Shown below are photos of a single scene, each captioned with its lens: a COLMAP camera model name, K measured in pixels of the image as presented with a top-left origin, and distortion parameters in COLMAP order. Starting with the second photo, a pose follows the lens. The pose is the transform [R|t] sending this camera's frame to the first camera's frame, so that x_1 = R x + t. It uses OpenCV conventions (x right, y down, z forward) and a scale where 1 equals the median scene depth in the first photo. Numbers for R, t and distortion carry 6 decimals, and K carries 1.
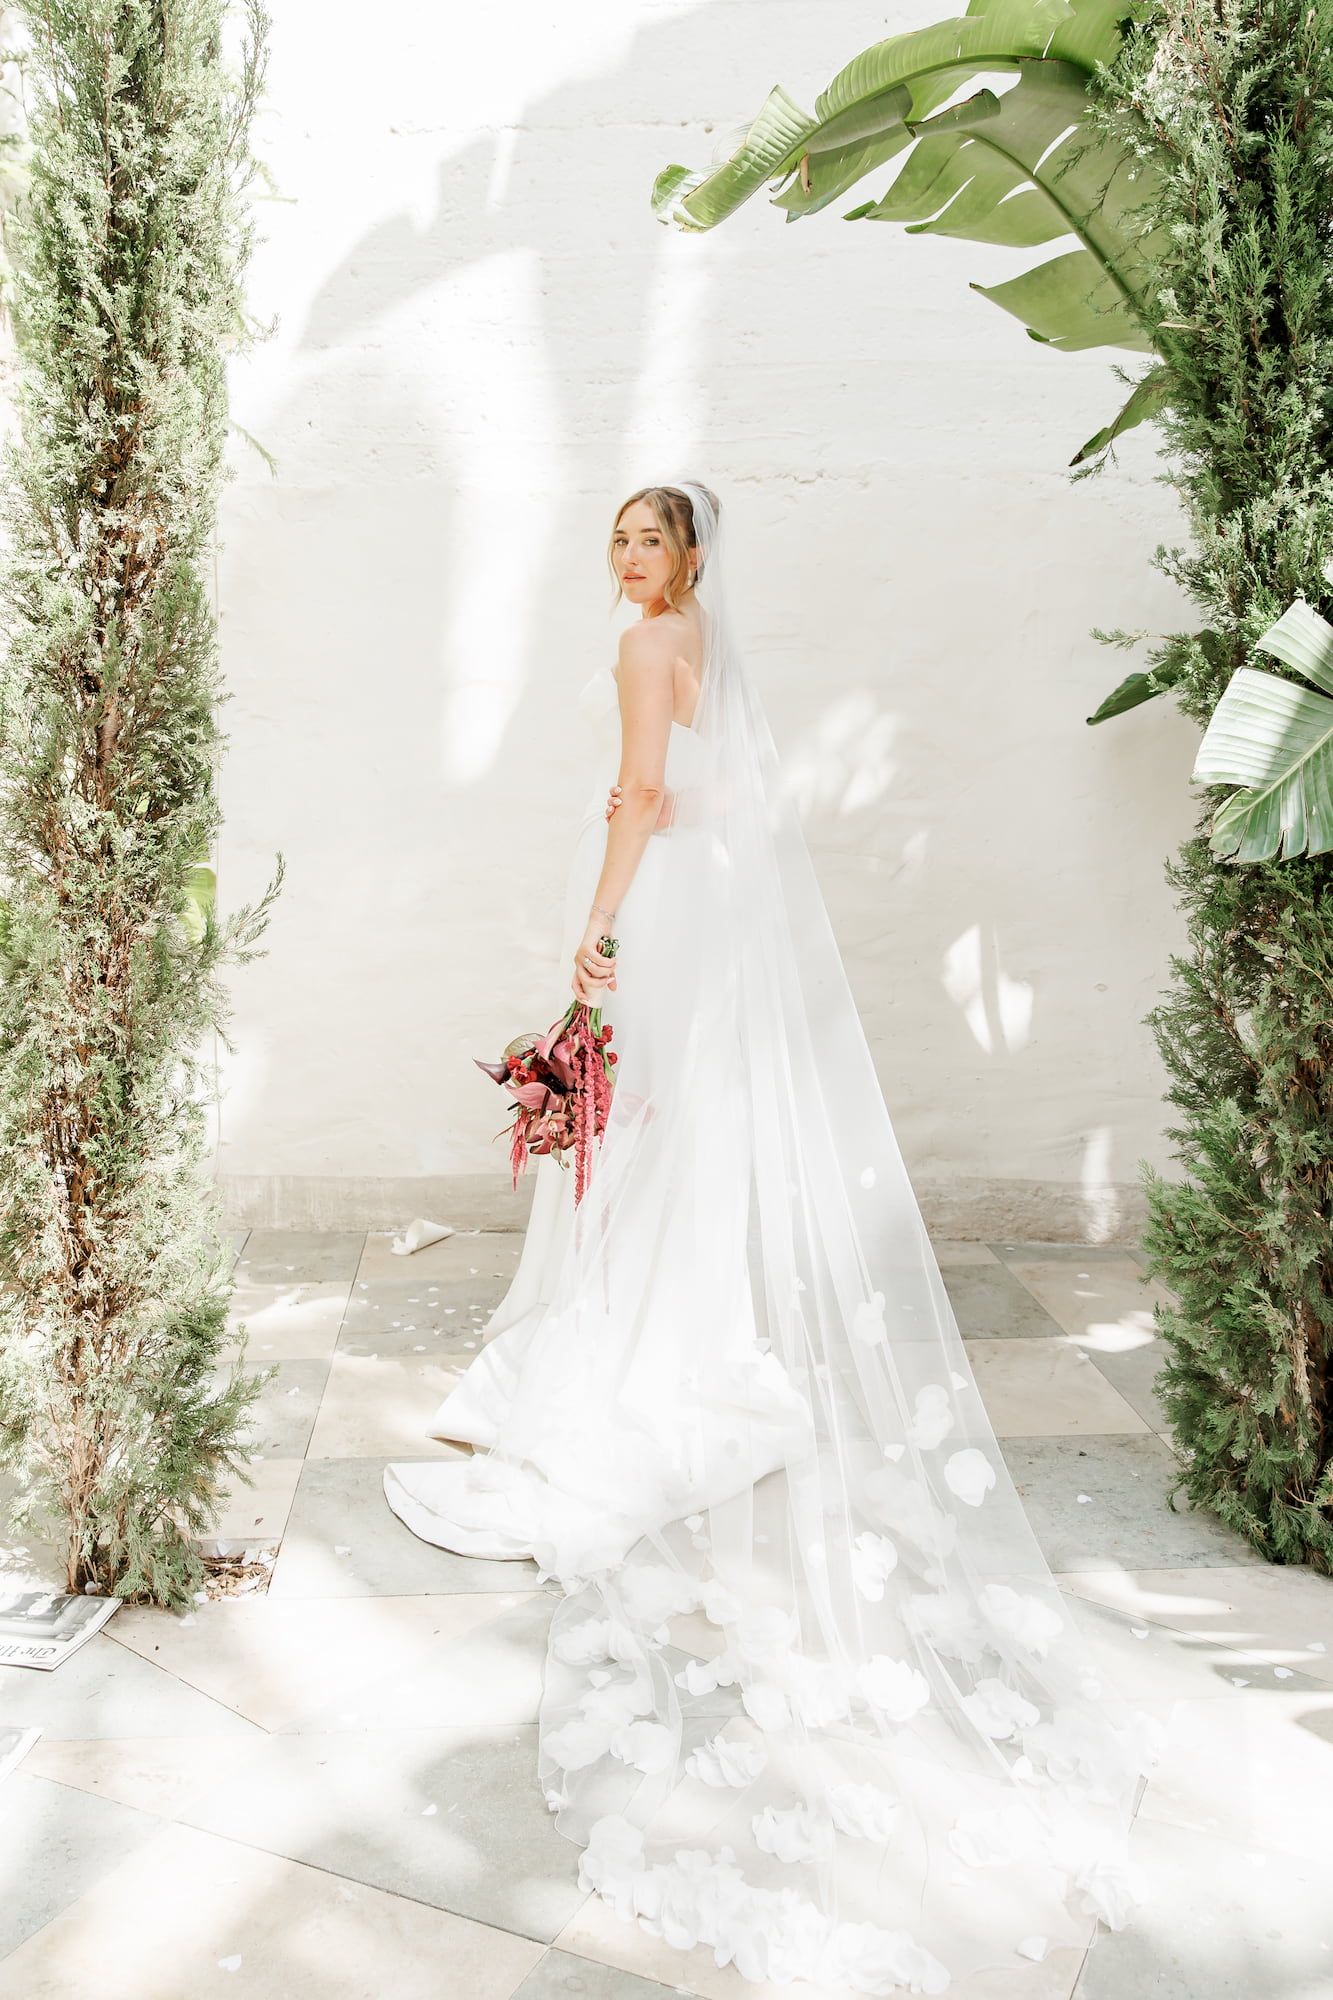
lens RADIAL K [[2767.1, 0, 666.5], [0, 2767.1, 1000.0], [0, 0, 1]] dist [0.053365, 0.039973]
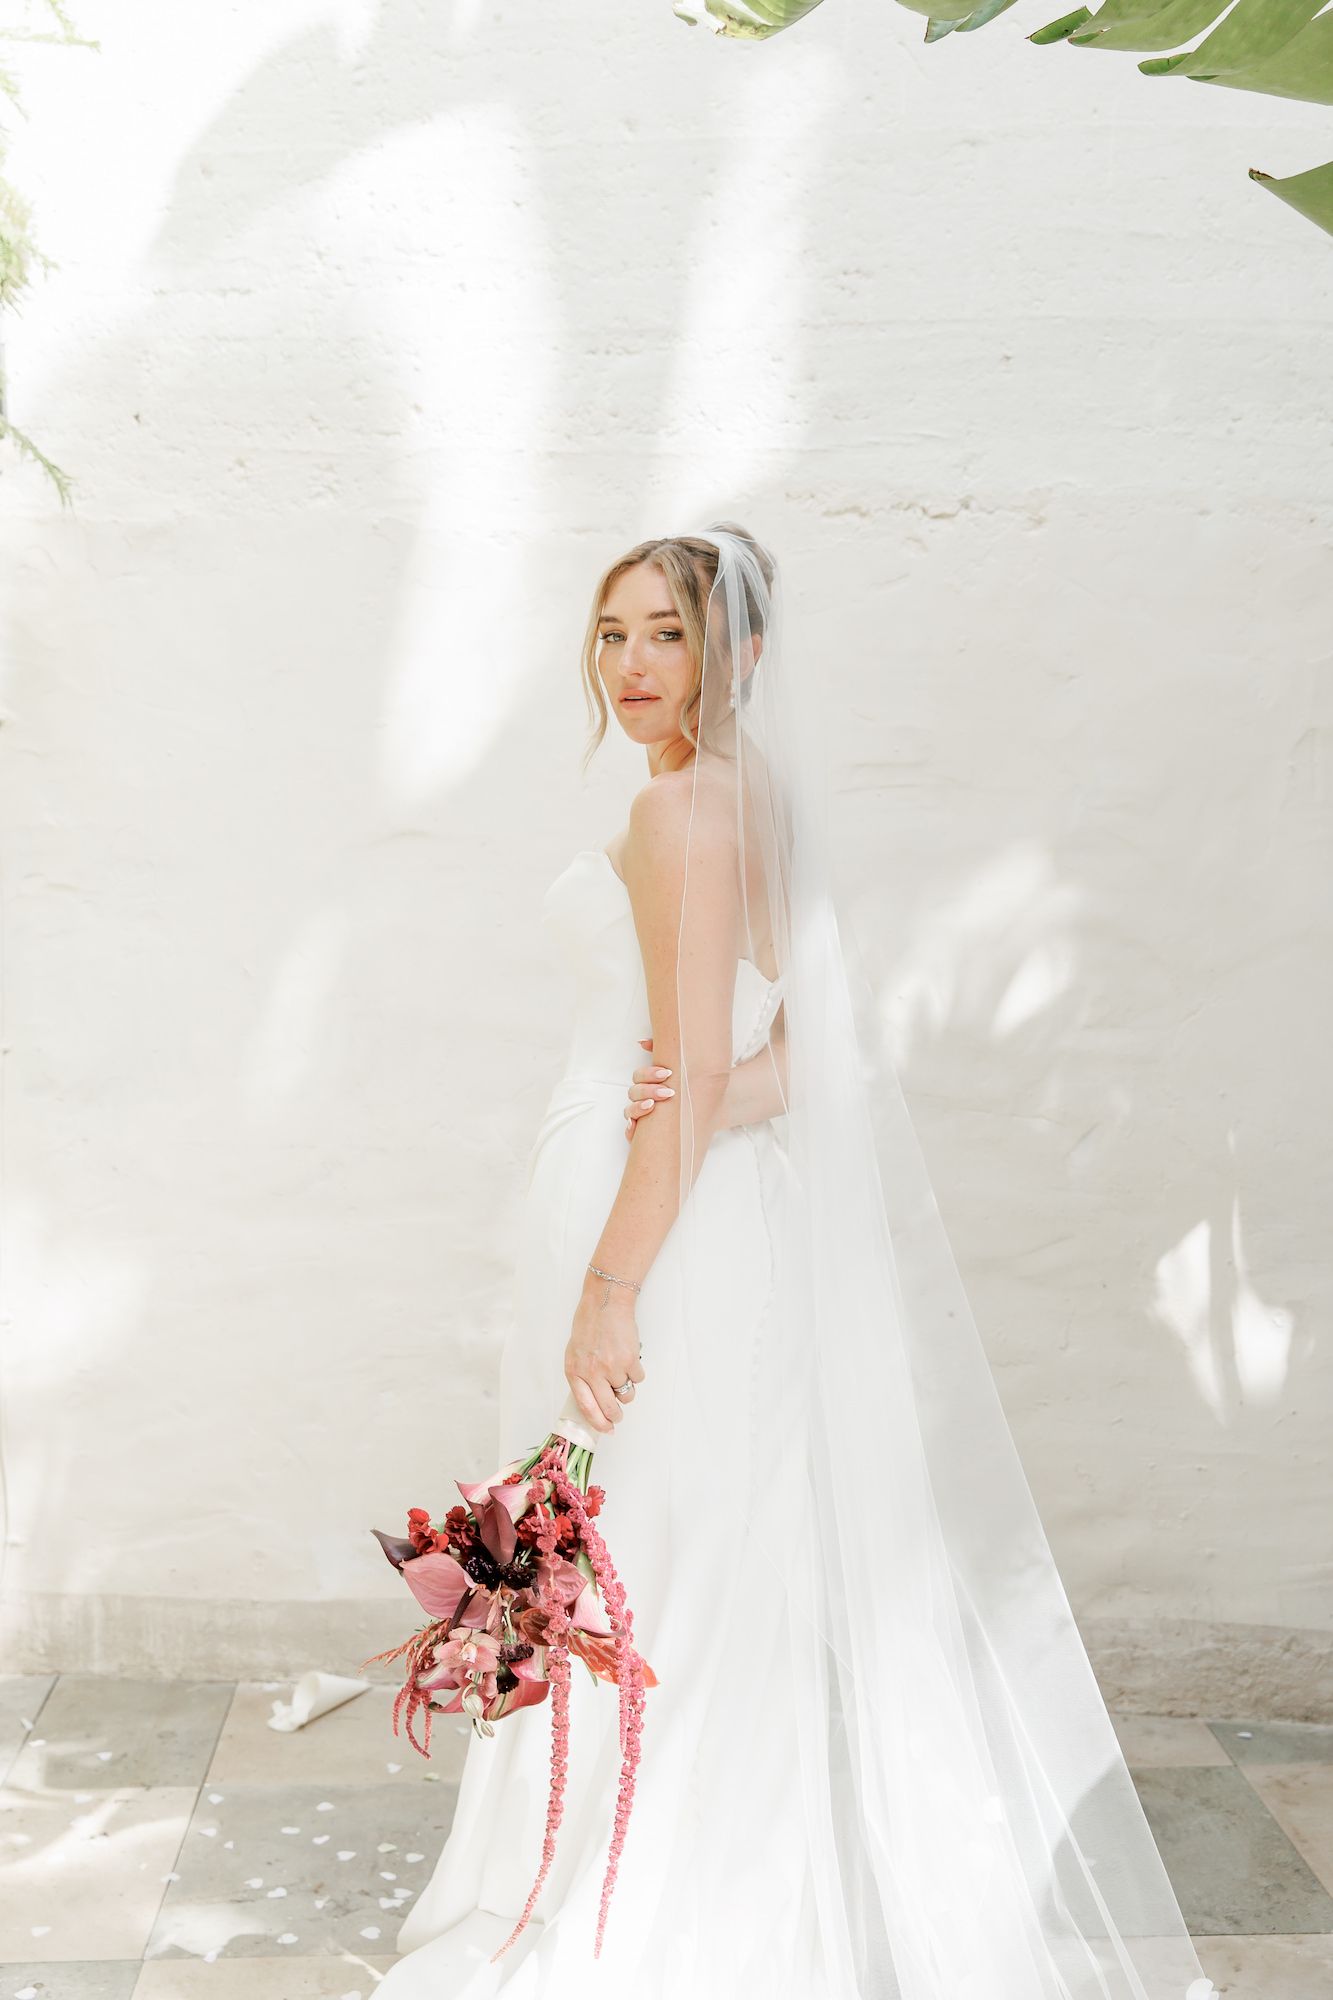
lens RADIAL K [[2443.4, 0, 676.1], [0, 2443.4, 1003.2], [0, 0, 1]] dist [0.013790, 0.024978]
pose [[0.999182, 0.013795, -0.038009, 0.013427], [-0.012788, 0.999564, 0.026632, -0.091435], [0.038360, -0.026124, 0.998922, 0.447452]]
